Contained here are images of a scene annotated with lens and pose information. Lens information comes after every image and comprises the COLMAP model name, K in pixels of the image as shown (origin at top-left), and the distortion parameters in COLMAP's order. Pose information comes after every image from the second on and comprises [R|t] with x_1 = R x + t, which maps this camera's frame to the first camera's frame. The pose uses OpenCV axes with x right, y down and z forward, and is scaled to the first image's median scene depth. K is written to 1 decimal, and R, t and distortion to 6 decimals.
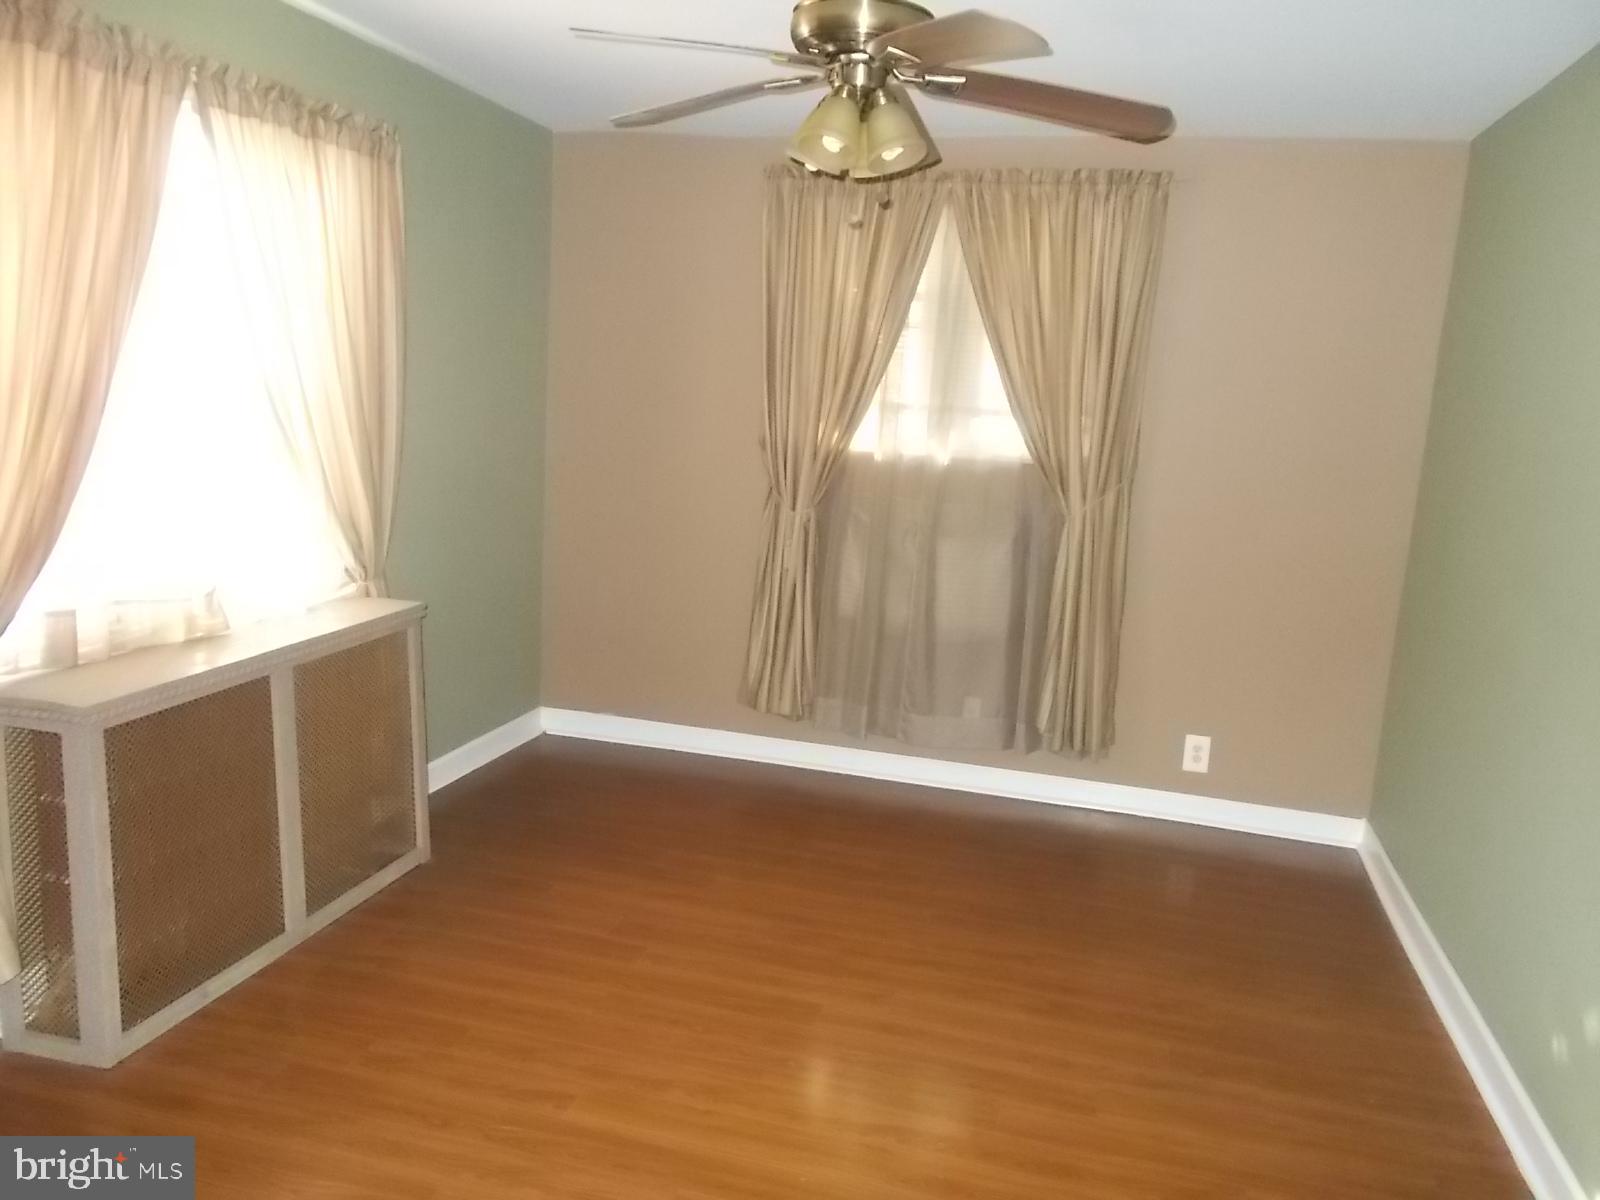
lens RADIAL K [[1302.0, 0, 800.0], [0, 1302.0, 600.0], [0, 0, 1]] dist [0.029520, -0.008448]
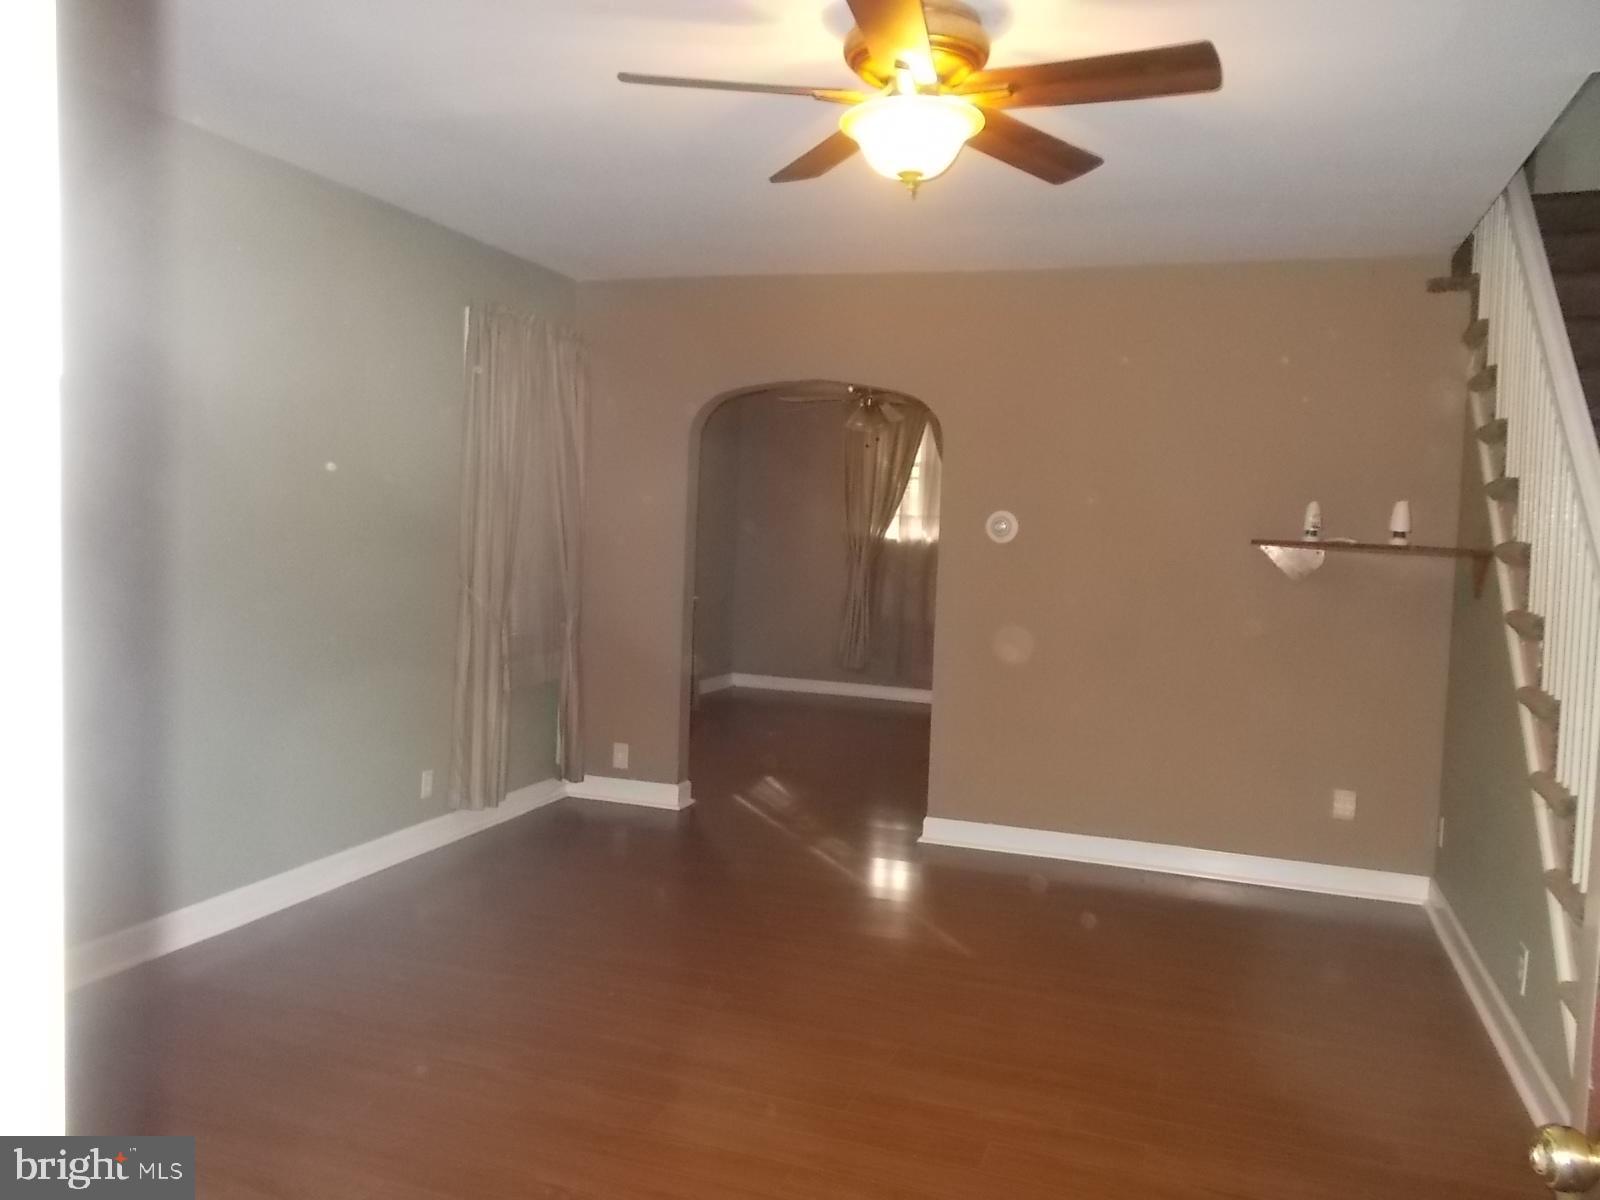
lens RADIAL K [[1302.0, 0, 800.0], [0, 1302.0, 600.0], [0, 0, 1]] dist [0.029520, -0.008448]
pose [[0.998761, -0.022119, -0.044574, -0.008095], [0.019573, 0.998195, -0.056774, 0.102992], [0.045749, 0.055831, 0.997392, -1.098604]]
